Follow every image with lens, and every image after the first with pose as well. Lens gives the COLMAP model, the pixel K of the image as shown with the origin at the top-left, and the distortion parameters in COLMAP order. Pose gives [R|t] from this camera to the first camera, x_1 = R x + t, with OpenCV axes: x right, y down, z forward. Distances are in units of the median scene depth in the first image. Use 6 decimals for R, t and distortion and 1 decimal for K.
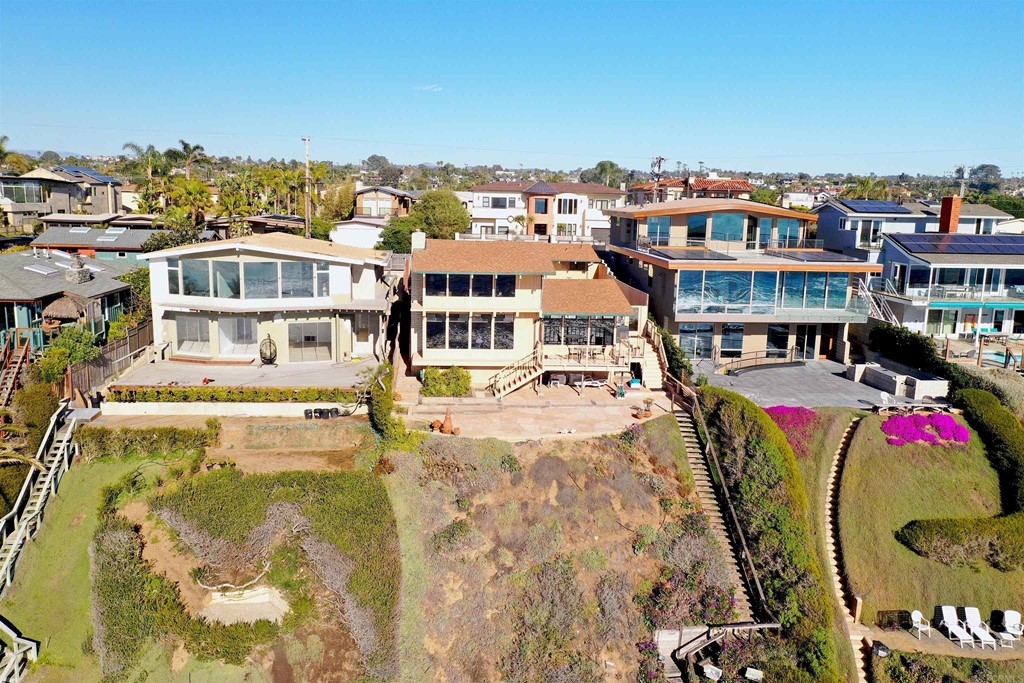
lens RADIAL K [[793.1, 0, 511.3], [0, 793.1, 336.3], [0, 0, 1]] dist [-0.001890, 0.009083]
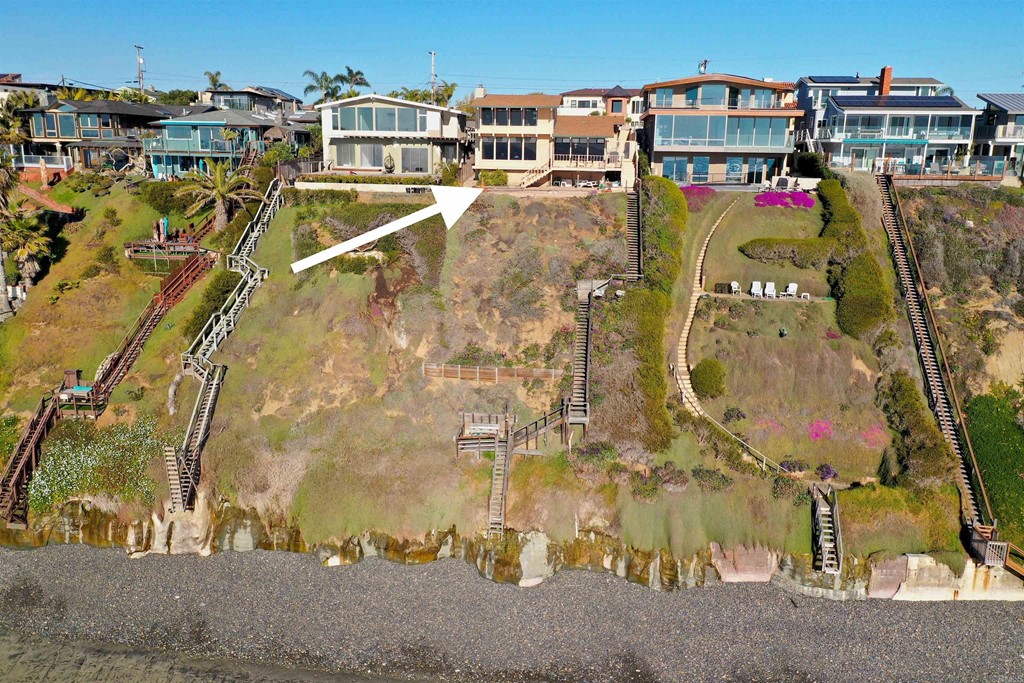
lens RADIAL K [[793.1, 0, 514.4], [0, 793.1, 346.2], [0, 0, 1]] dist [-0.001890, 0.009083]
pose [[0.981486, 0.038374, -0.187652, 0.277215], [-0.026294, 0.997443, 0.066449, 0.289025], [0.189723, -0.060285, 0.979985, -0.595024]]
